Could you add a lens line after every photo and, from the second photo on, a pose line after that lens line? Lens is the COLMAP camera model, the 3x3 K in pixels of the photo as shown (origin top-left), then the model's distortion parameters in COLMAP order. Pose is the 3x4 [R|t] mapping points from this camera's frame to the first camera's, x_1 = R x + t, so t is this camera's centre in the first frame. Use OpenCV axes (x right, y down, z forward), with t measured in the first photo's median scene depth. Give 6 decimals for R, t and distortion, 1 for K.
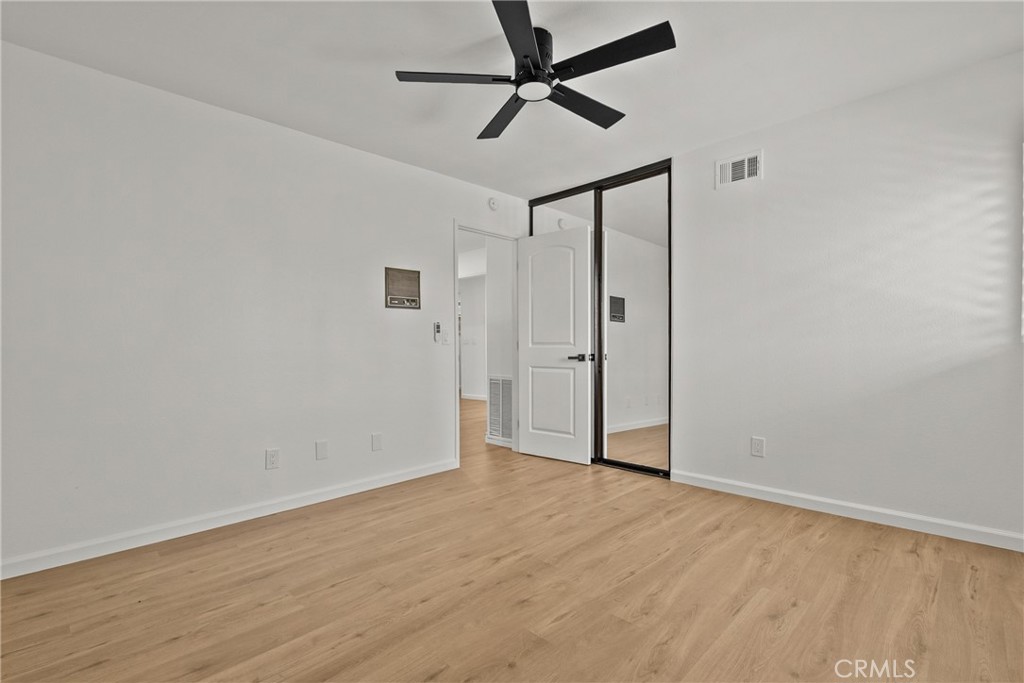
lens RADIAL K [[478.4, 0, 512.8], [0, 478.4, 343.1], [0, 0, 1]] dist [0.002825, 0.001510]
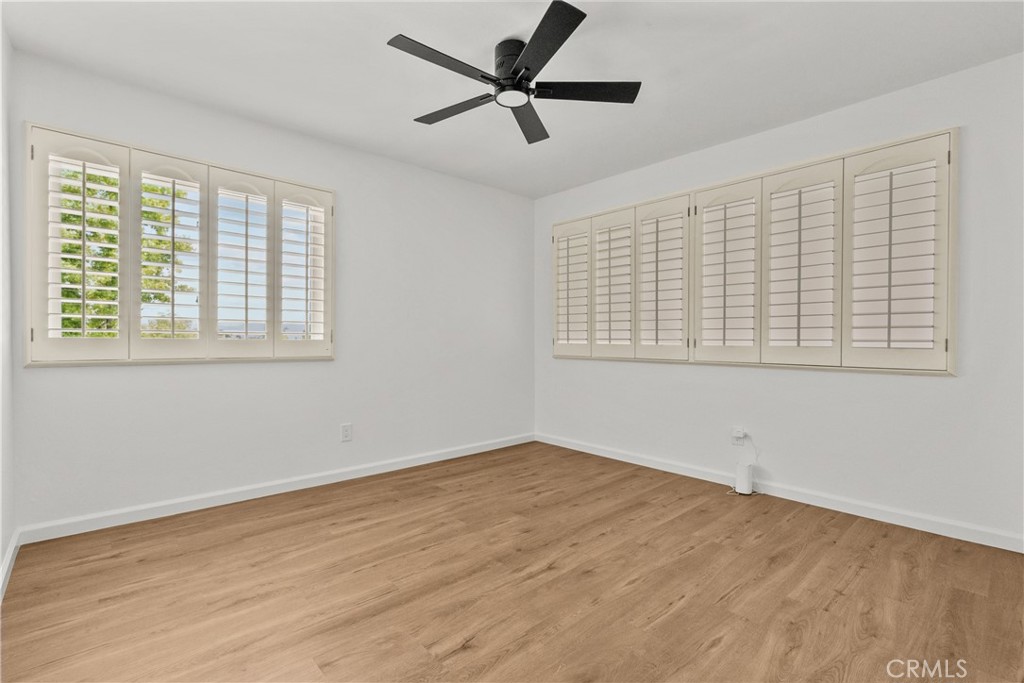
lens RADIAL K [[478.4, 0, 511.5], [0, 478.4, 341.2], [0, 0, 1]] dist [0.002825, 0.001510]
pose [[-0.998401, 0.004965, 0.056317, -0.011649], [0.005110, 0.999984, 0.002430, 0.009165], [-0.056304, 0.002714, -0.998410, 2.023400]]
